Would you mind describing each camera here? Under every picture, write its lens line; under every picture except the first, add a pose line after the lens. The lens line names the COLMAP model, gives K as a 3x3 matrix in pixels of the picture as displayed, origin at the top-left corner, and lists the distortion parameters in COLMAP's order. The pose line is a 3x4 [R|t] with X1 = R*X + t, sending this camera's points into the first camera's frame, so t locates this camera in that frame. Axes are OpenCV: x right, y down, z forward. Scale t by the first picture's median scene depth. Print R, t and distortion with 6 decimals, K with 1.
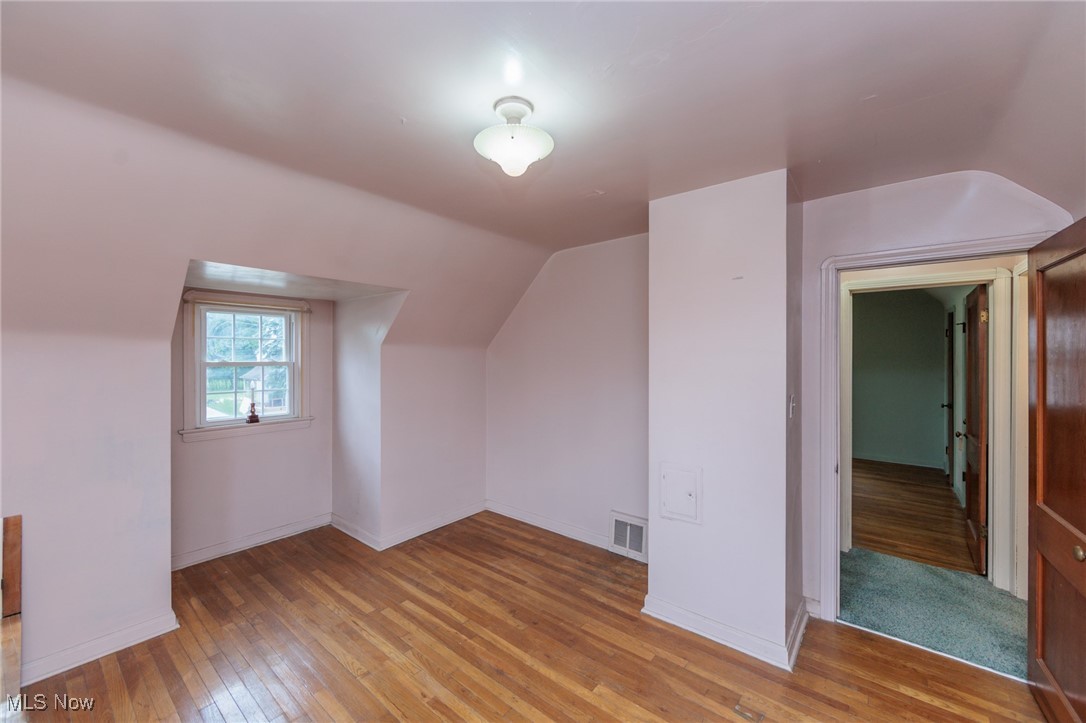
lens RADIAL K [[428.2, 0, 542.0], [0, 428.2, 359.9], [0, 0, 1]] dist [-0.000741, 0.000086]
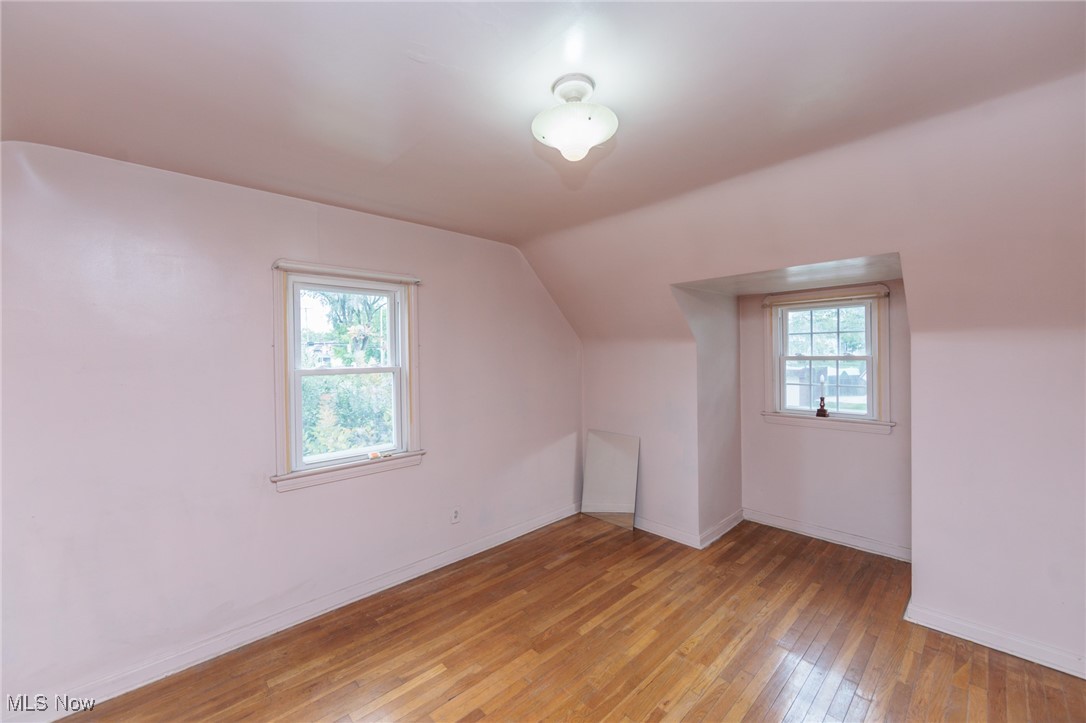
lens RADIAL K [[428.2, 0, 547.6], [0, 428.2, 357.3], [0, 0, 1]] dist [-0.000741, 0.000086]
pose [[-0.131353, 0.009041, -0.991294, 0.425966], [0.005965, 0.999948, 0.008330, -0.004839], [0.991318, -0.004819, -0.131400, 0.517299]]
